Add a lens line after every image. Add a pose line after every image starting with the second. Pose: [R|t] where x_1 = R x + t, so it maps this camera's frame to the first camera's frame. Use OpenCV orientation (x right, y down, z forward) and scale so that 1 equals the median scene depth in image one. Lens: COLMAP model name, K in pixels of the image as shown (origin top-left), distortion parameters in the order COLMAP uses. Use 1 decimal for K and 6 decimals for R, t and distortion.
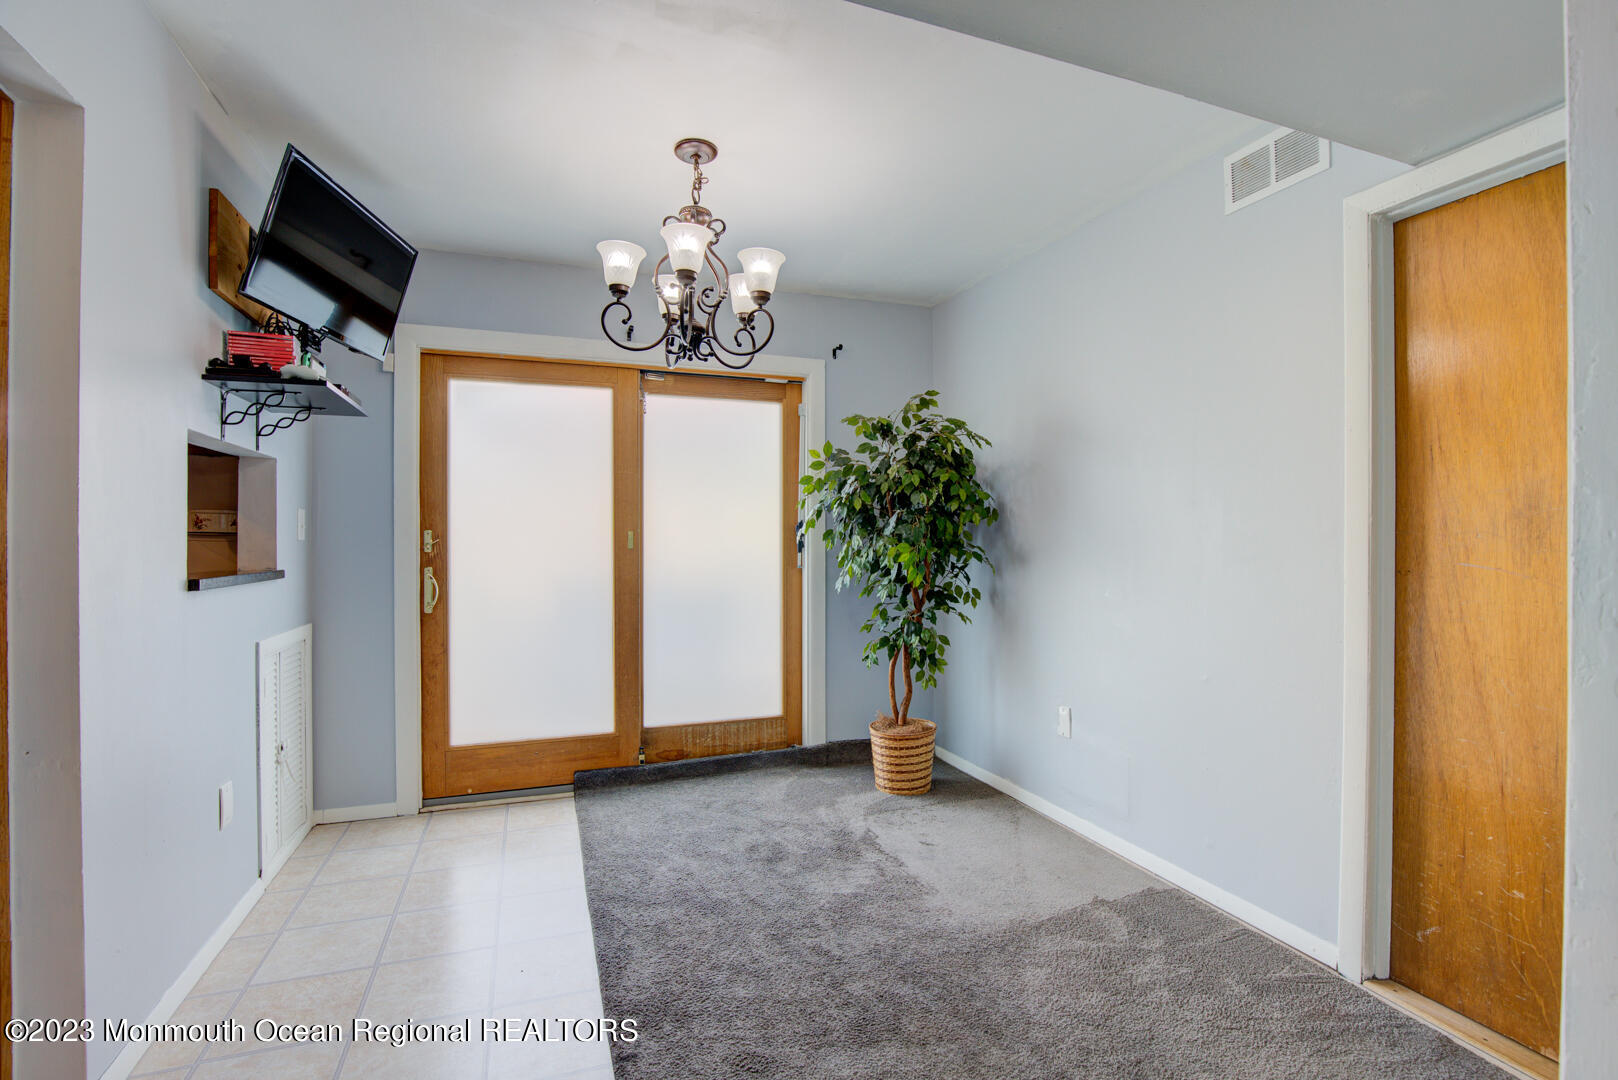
lens RADIAL K [[761.7, 0, 807.2], [0, 761.7, 539.2], [0, 0, 1]] dist [-0.029549, 0.002831]
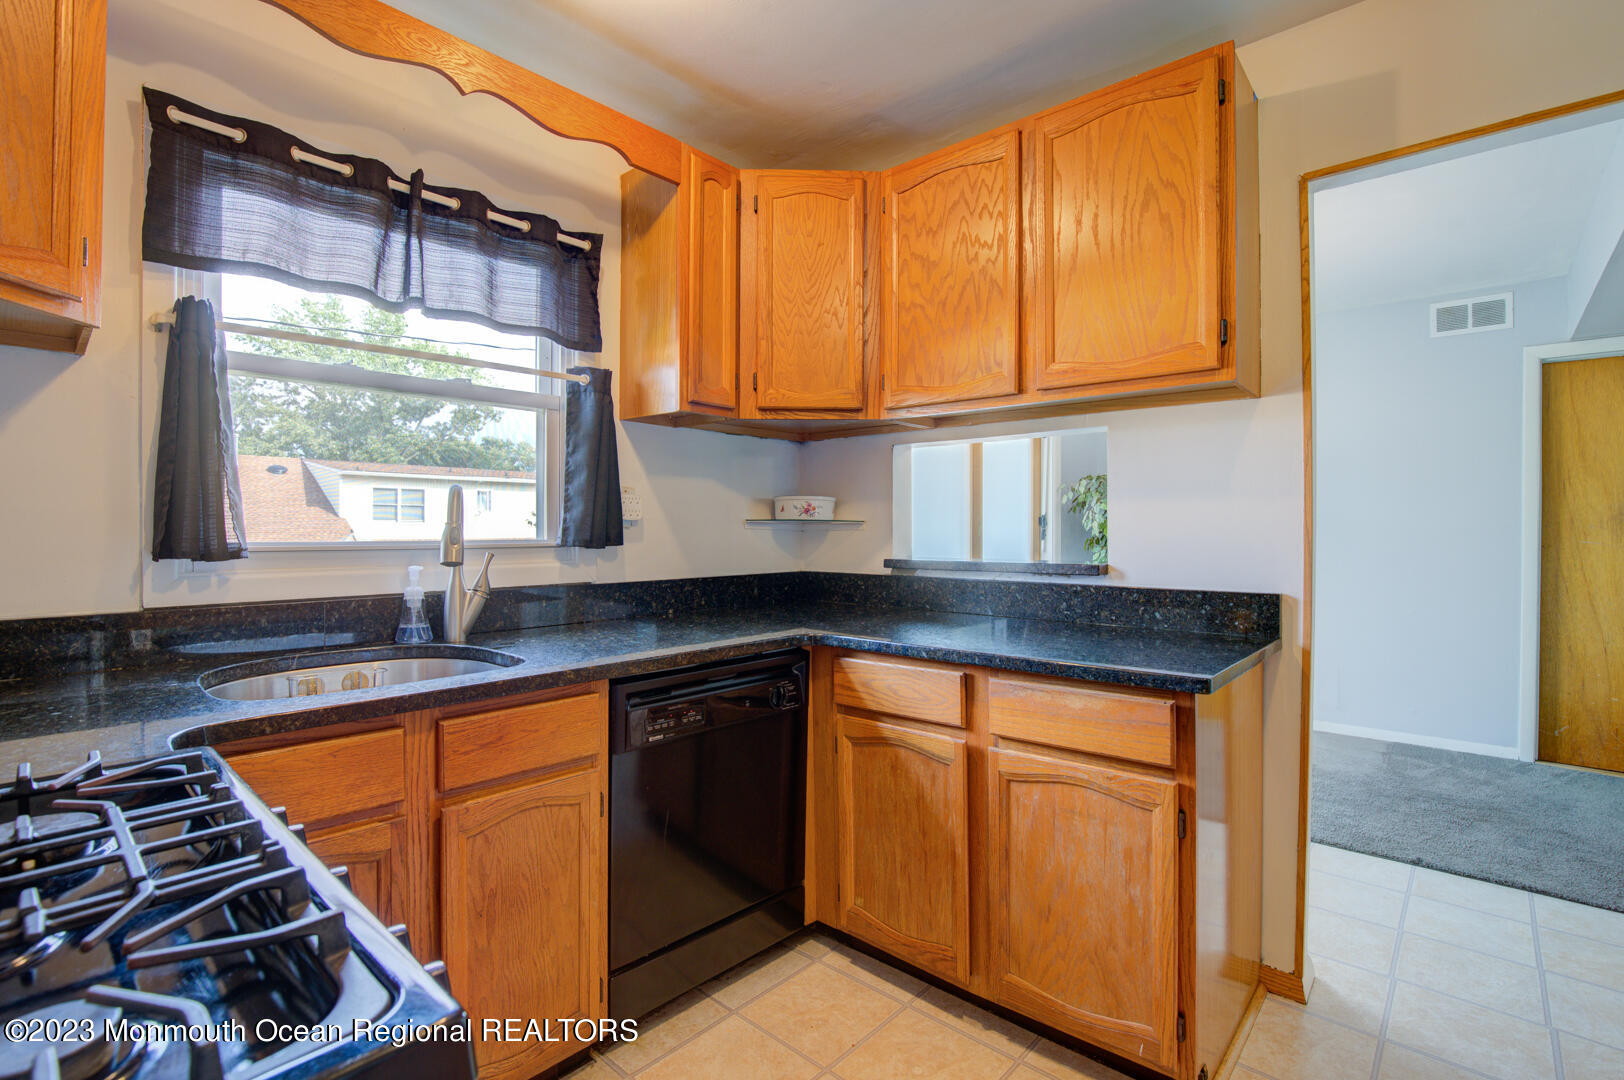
lens RADIAL K [[764.5, 0, 849.2], [0, 764.5, 534.6], [0, 0, 1]] dist [-0.029549, 0.002831]
pose [[0.878106, -0.001079, 0.478464, -1.815828], [-0.000956, 0.999991, 0.004011, 0.007515], [-0.478464, -0.003979, 0.878098, 0.181859]]
